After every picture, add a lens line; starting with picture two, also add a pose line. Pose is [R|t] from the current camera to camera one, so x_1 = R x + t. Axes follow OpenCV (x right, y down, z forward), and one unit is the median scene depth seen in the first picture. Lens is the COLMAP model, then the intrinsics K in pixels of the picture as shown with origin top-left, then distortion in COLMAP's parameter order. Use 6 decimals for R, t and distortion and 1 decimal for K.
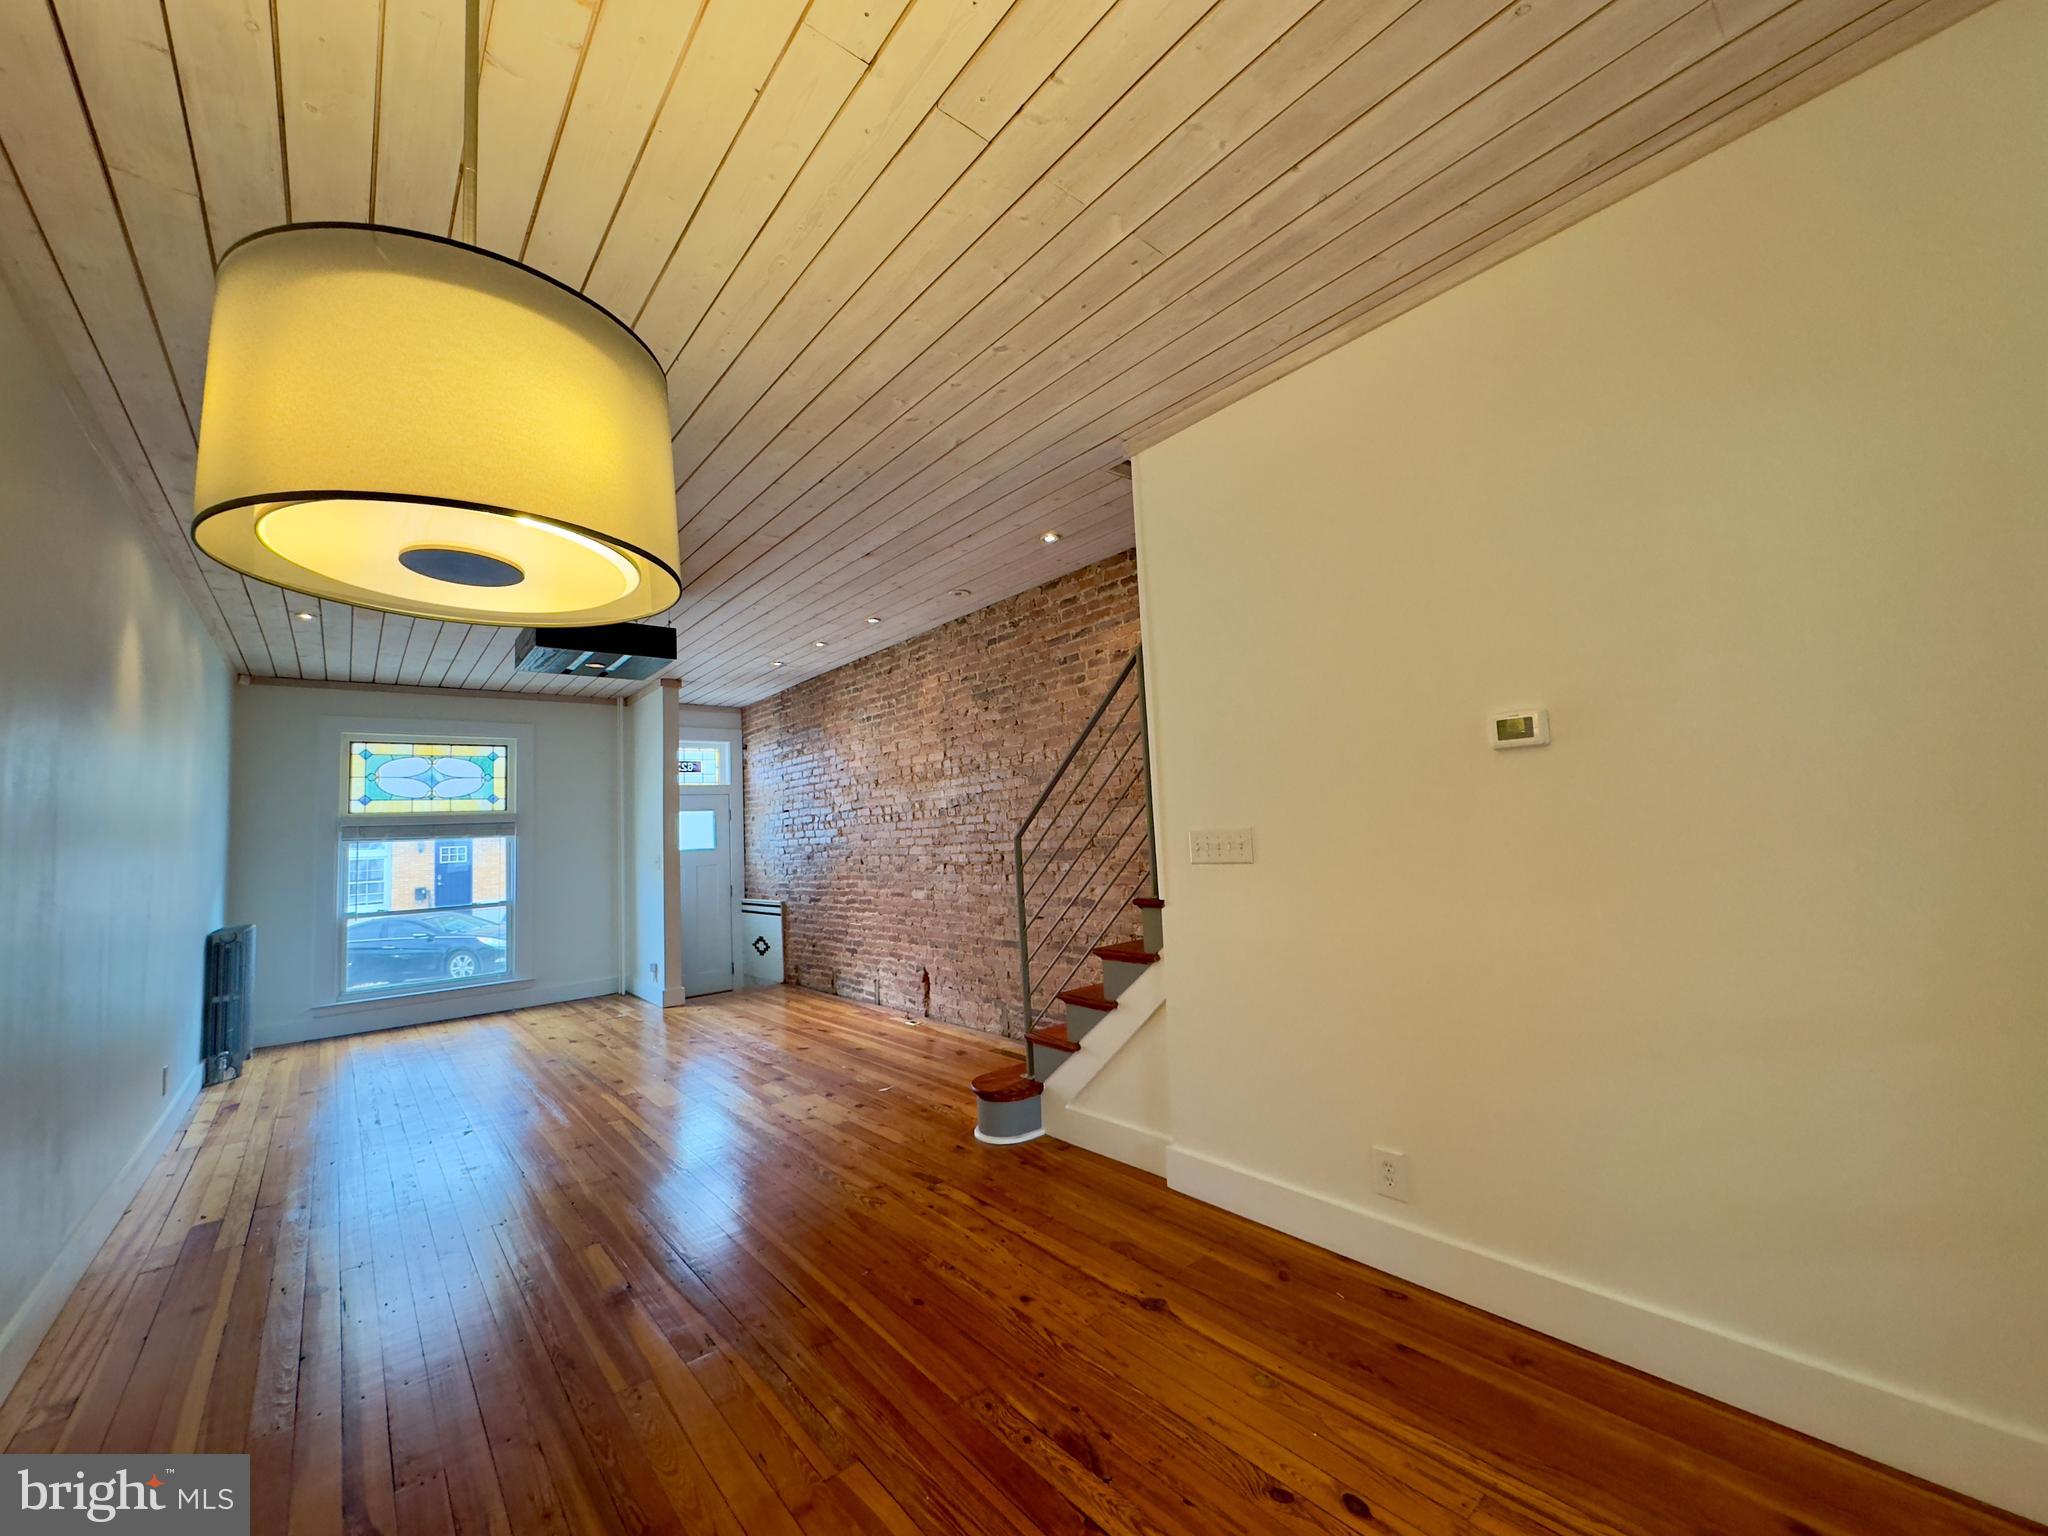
lens RADIAL K [[812.5, 0, 1029.1], [0, 812.5, 769.6], [0, 0, 1]] dist [-0.007400, 0.000421]
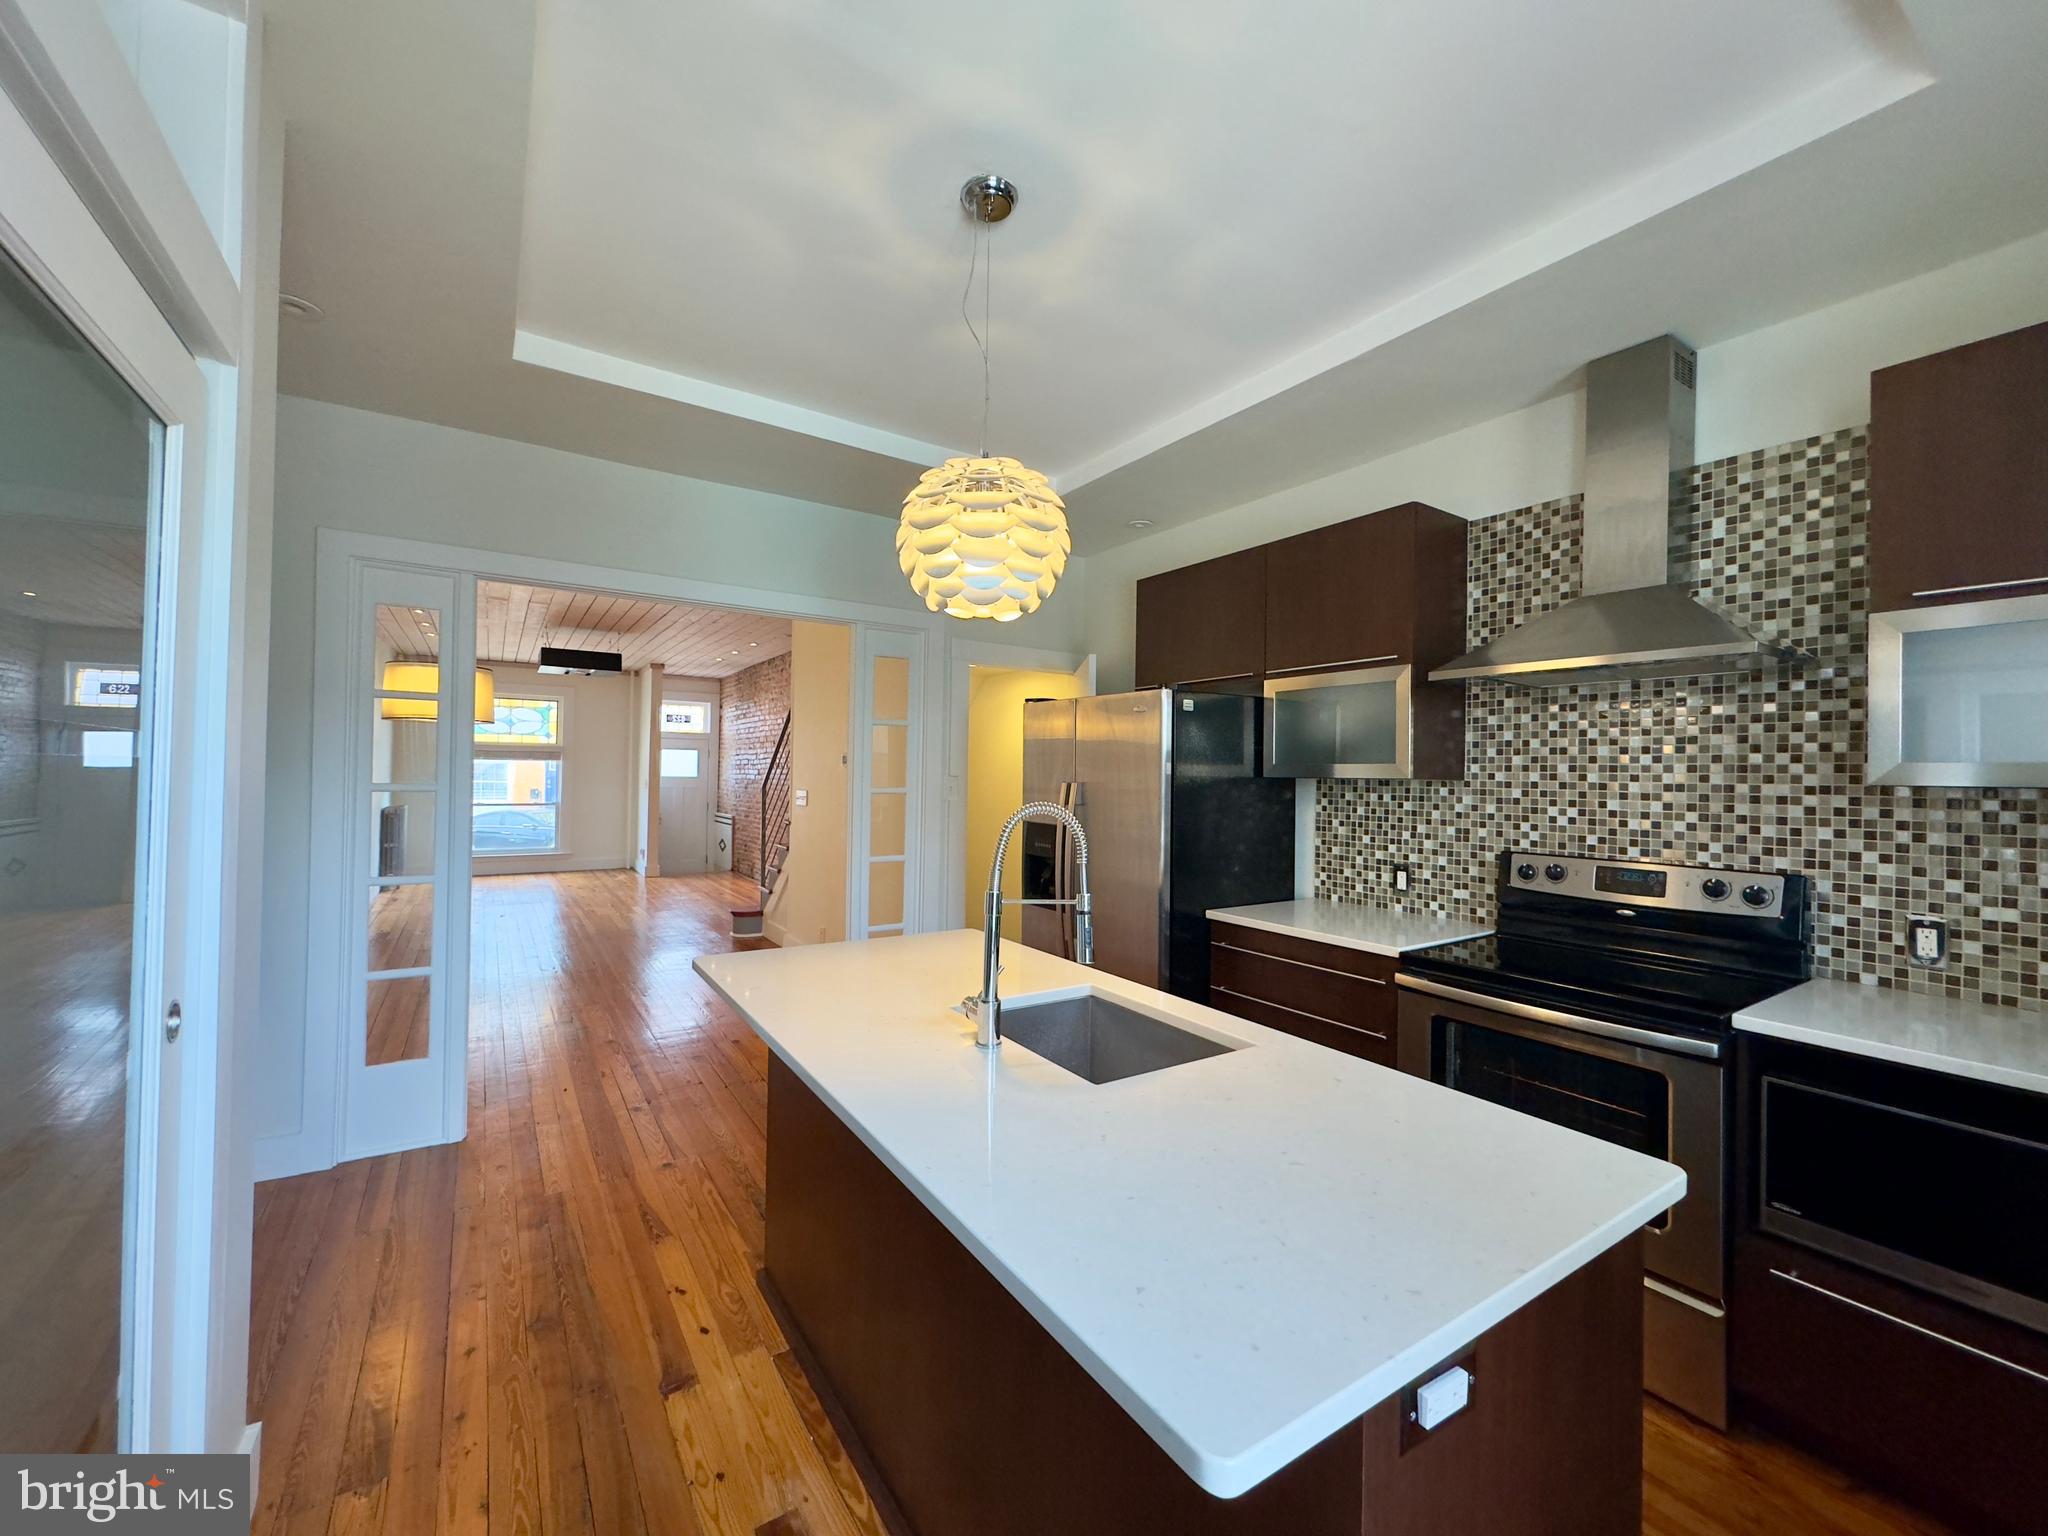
lens RADIAL K [[812.5, 0, 1023.5], [0, 812.5, 766.0], [0, 0, 1]] dist [-0.007400, 0.000421]
pose [[0.990890, 0.063692, -0.118660, 0.480581], [-0.054939, 0.995621, 0.075639, -0.083553], [0.122958, -0.068431, 0.990050, -0.478218]]
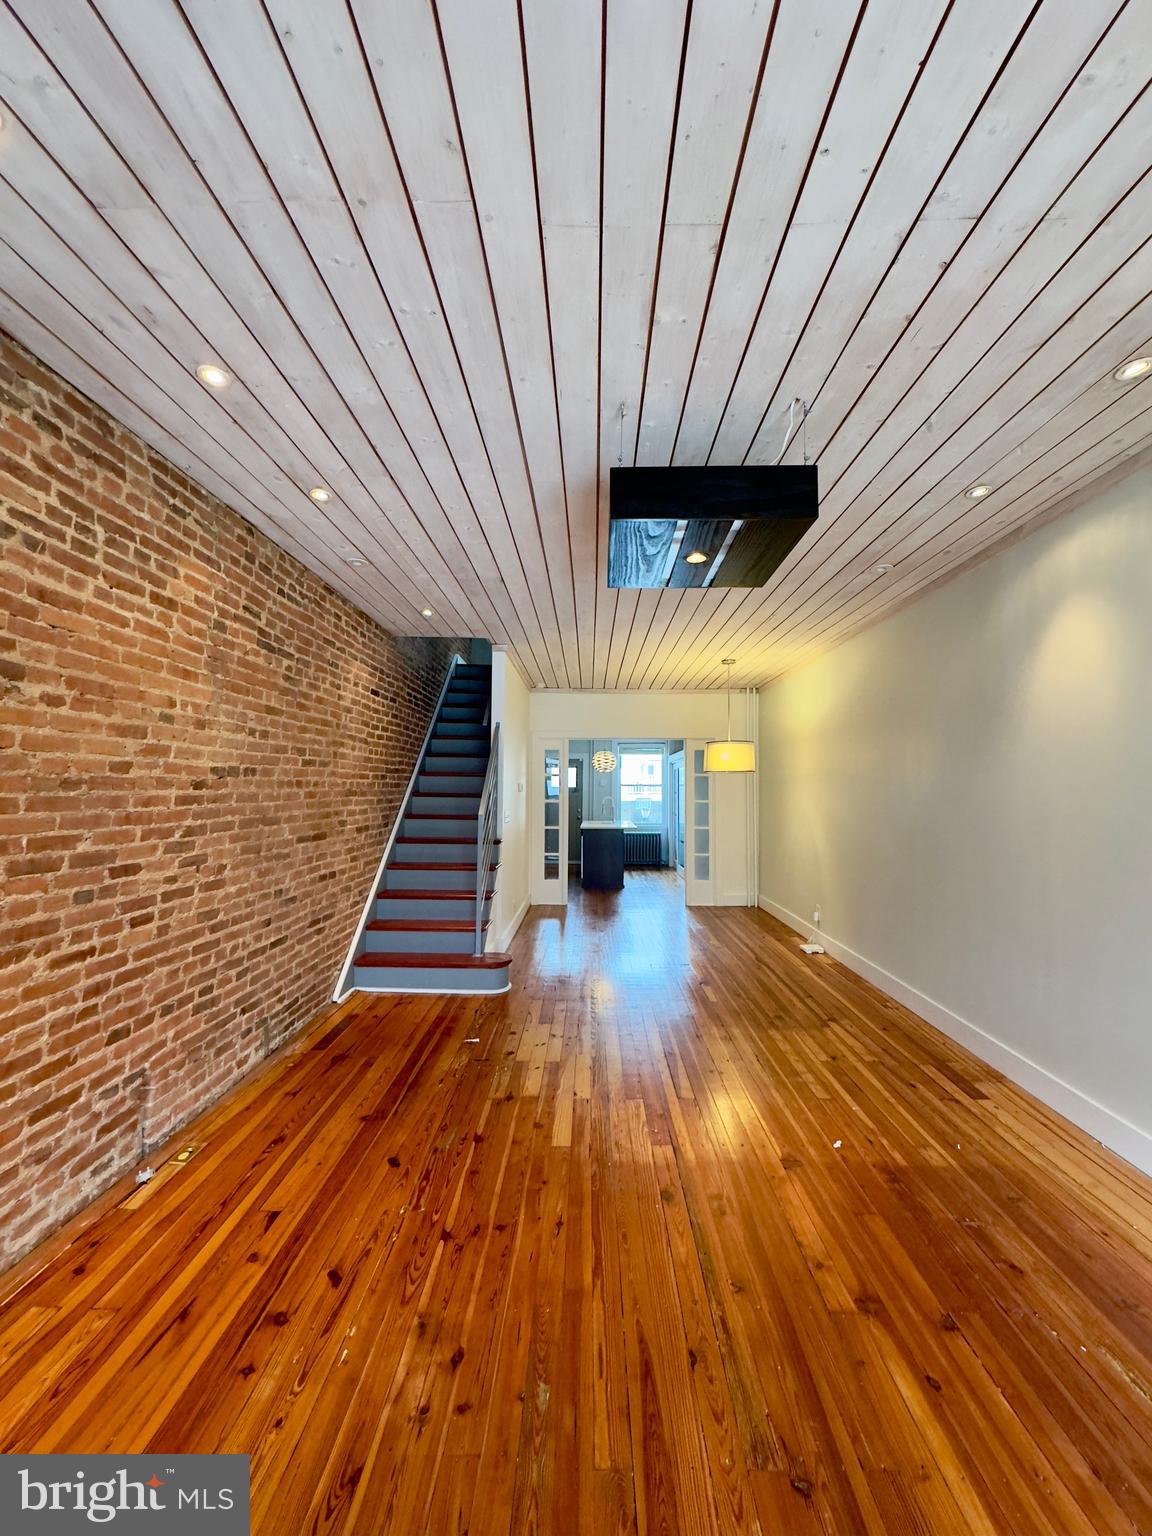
lens RADIAL K [[609.3, 0, 575.1], [0, 609.3, 778.5], [0, 0, 1]] dist [-0.007400, 0.000421]
pose [[-0.743616, 0.060350, 0.665877, -0.588084], [-0.022288, 0.993127, -0.114900, 0.087993], [-0.668235, -0.100283, -0.737160, 1.065321]]
